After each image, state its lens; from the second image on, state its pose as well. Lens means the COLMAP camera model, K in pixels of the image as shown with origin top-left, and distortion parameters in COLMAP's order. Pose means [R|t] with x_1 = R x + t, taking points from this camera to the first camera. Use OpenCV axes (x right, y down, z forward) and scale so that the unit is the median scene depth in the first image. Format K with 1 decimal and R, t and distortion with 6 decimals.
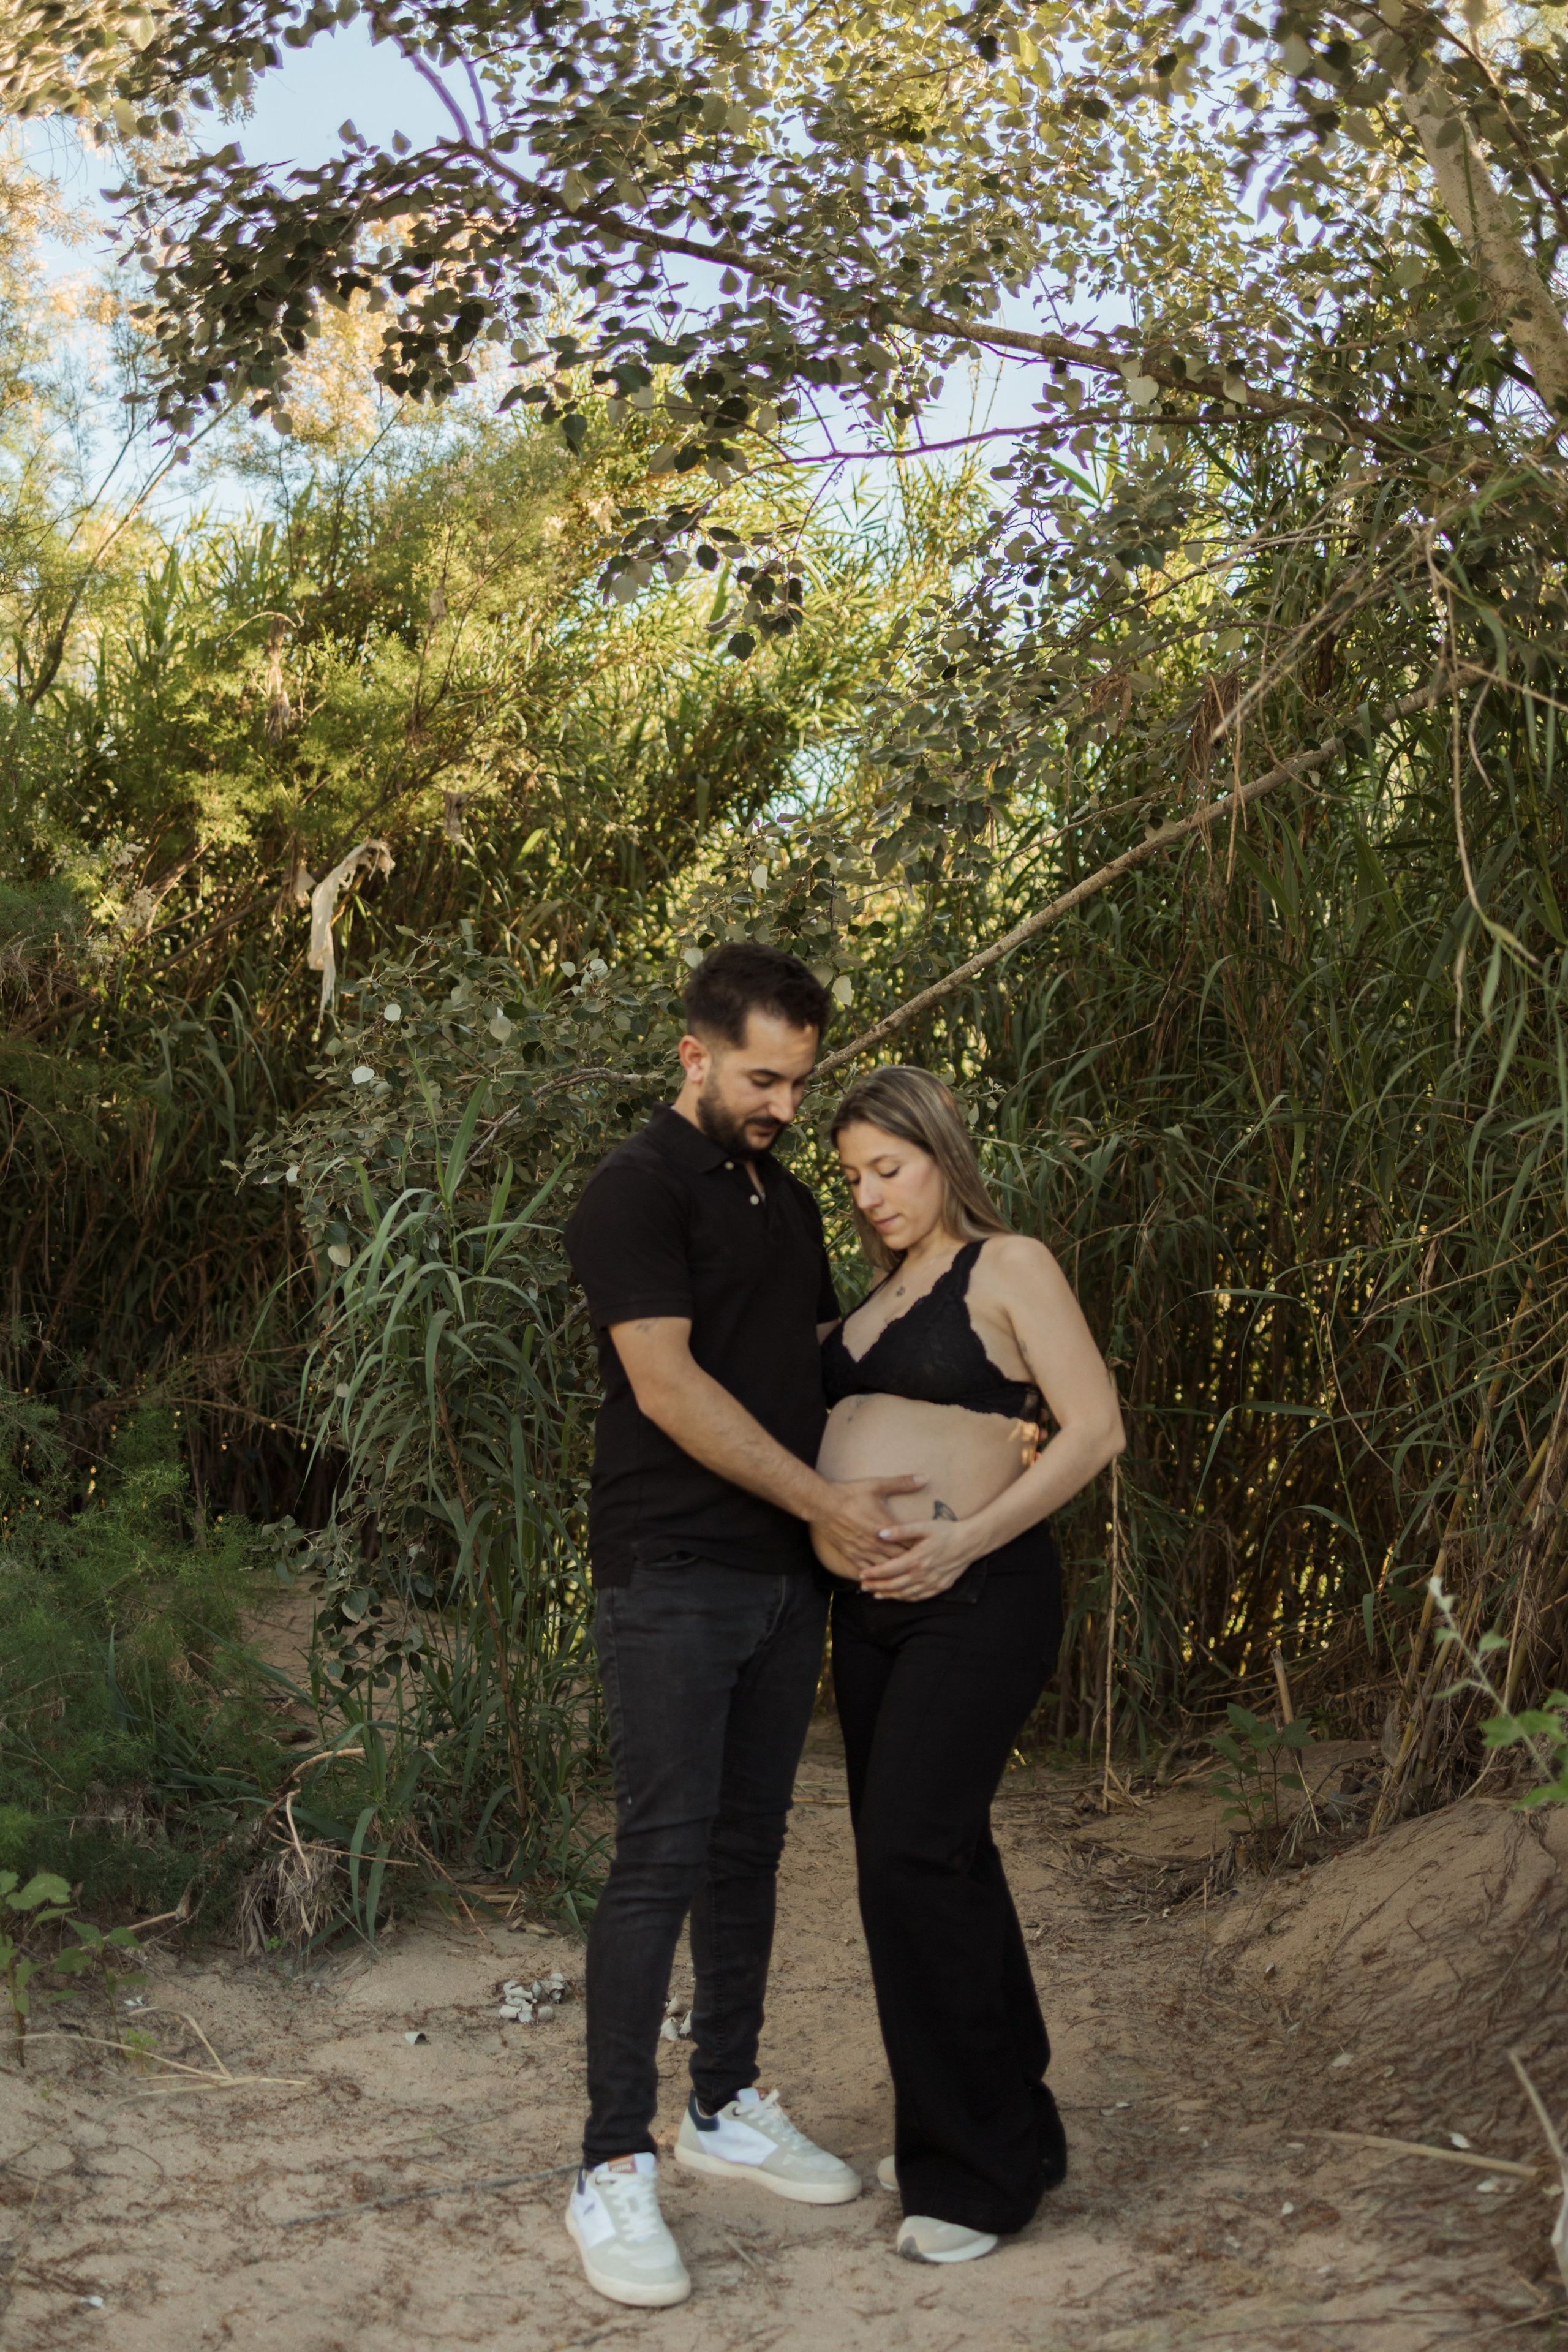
lens RADIAL K [[2409.0, 0, 739.4], [0, 2409.0, 1137.2], [0, 0, 1]] dist [-0.000138, 0.000000]
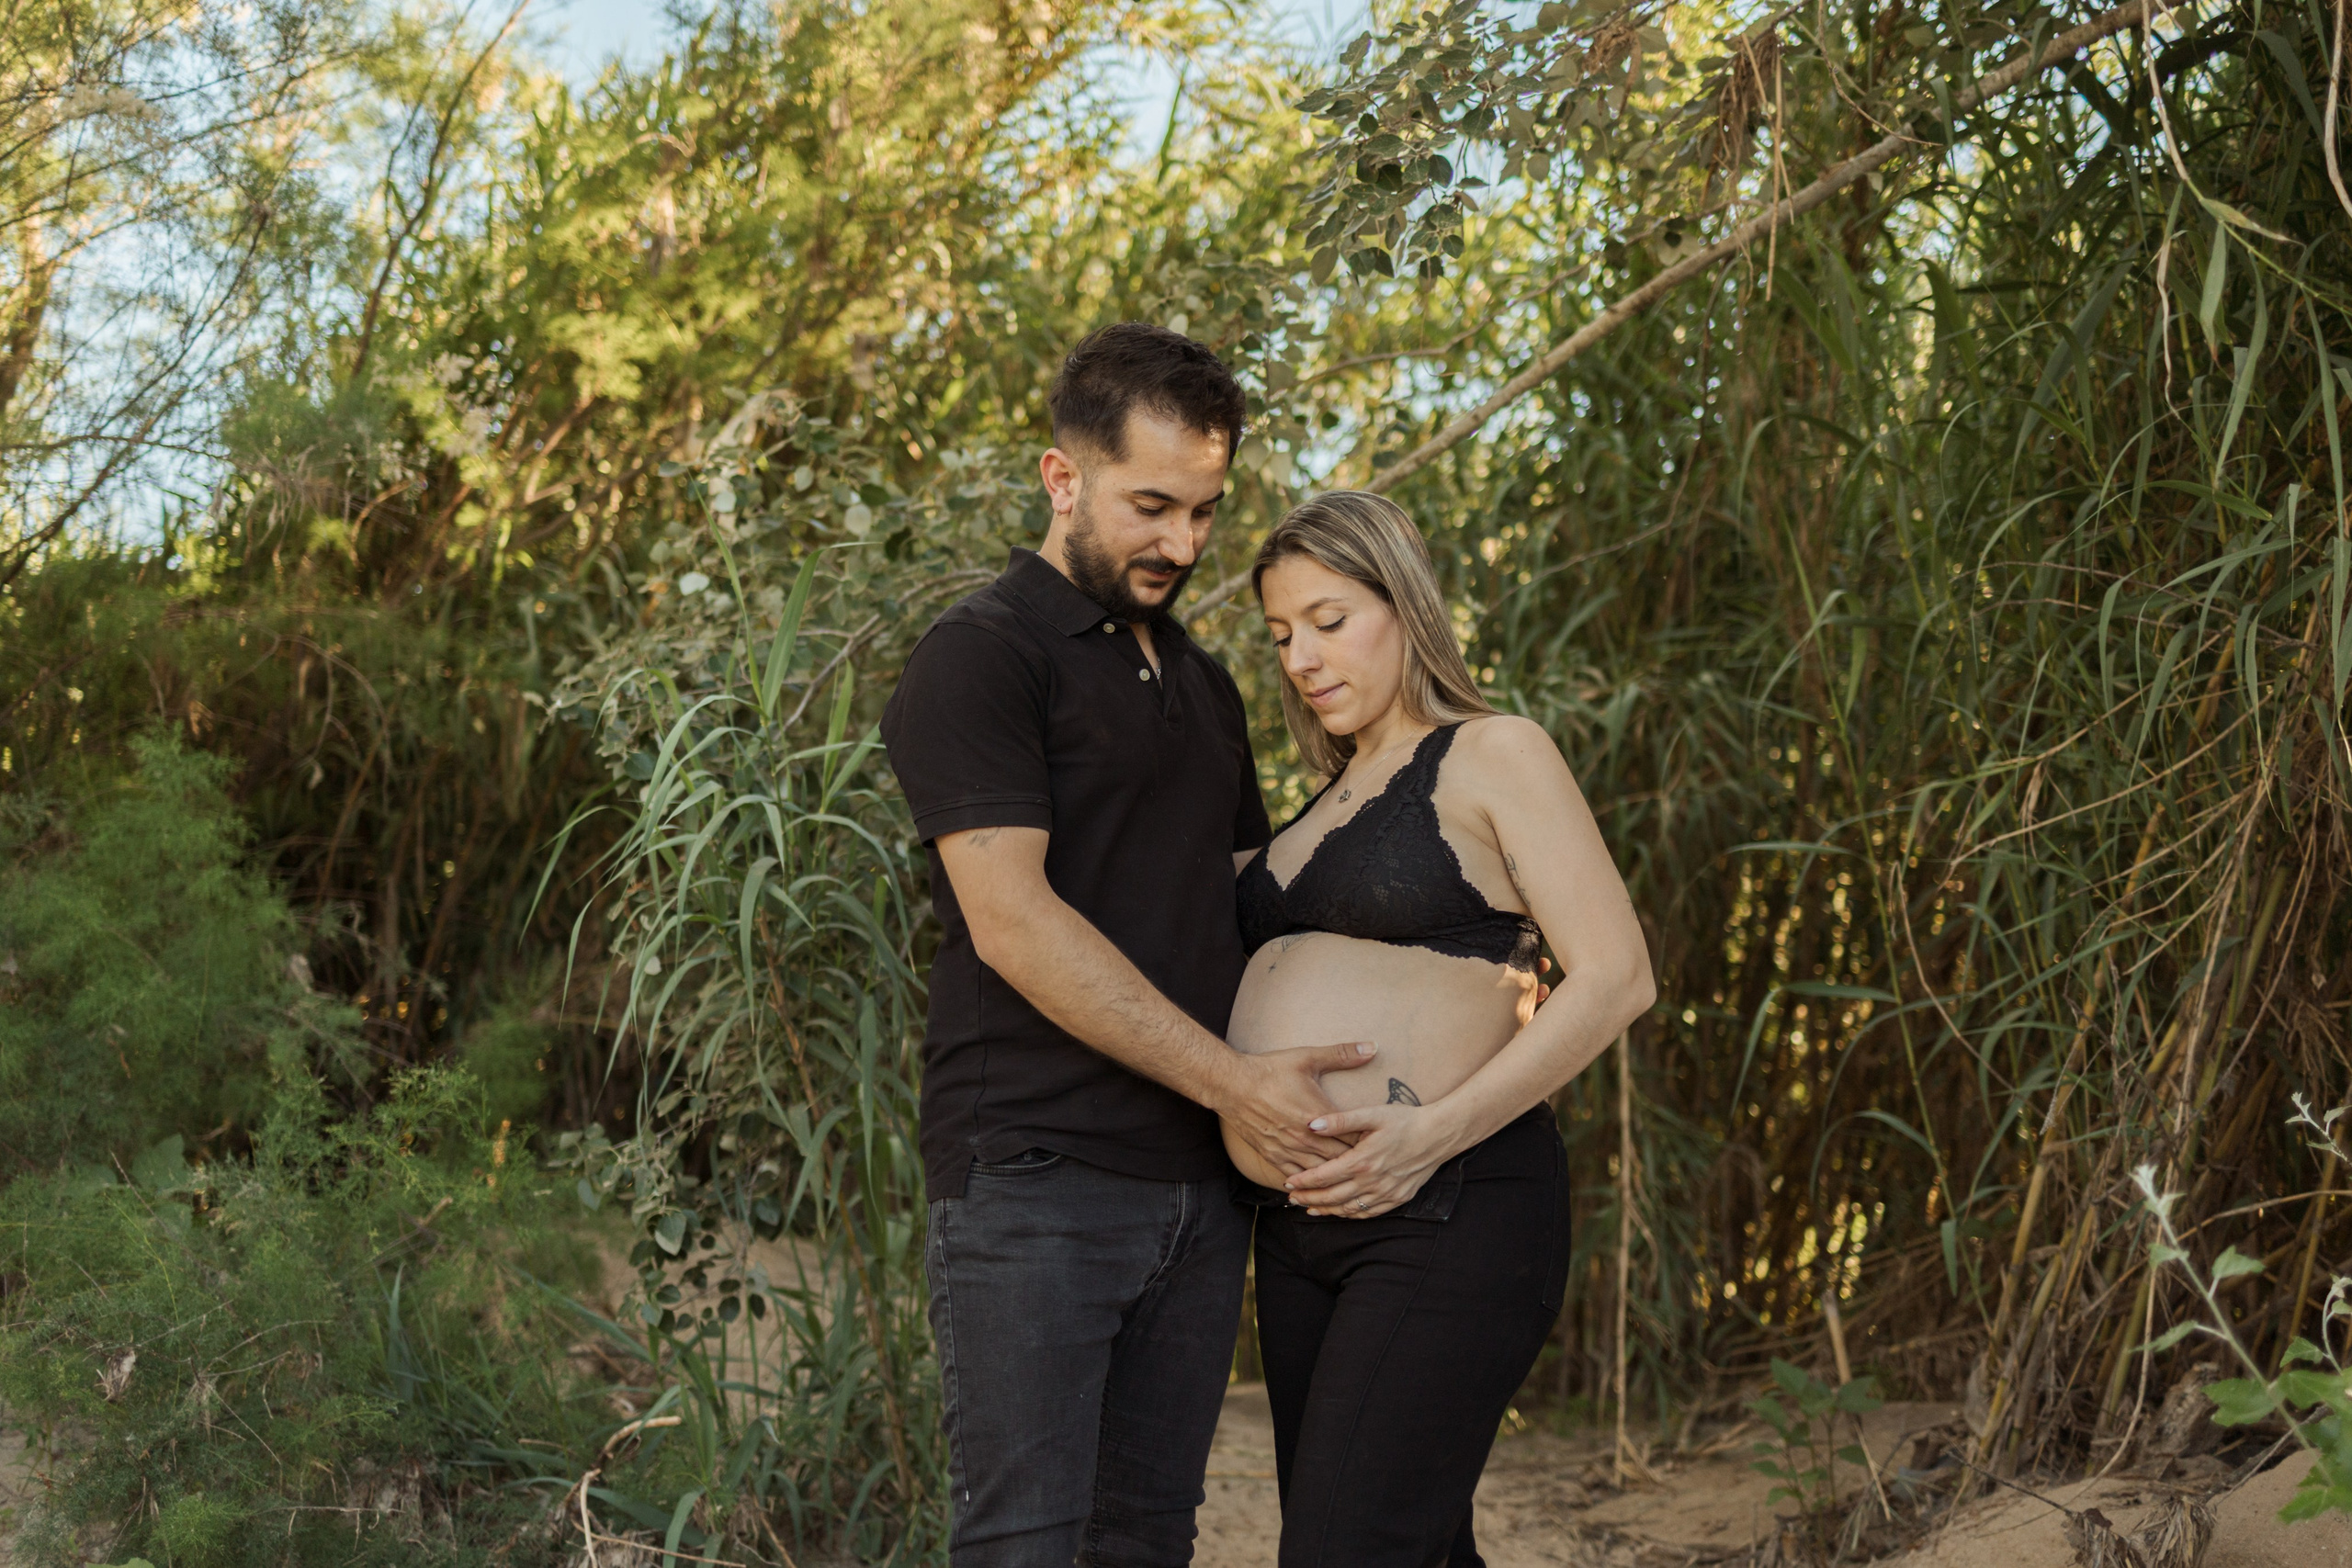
lens RADIAL K [[2408.7, 0, 1148.0], [0, 2408.7, 778.4], [0, 0, 1]] dist [-0.000138, 0.000000]
pose [[0.999390, -0.009305, -0.033668, 0.024763], [0.009145, 0.999946, -0.004919, 0.047315], [0.033712, 0.004608, 0.999421, 0.204562]]
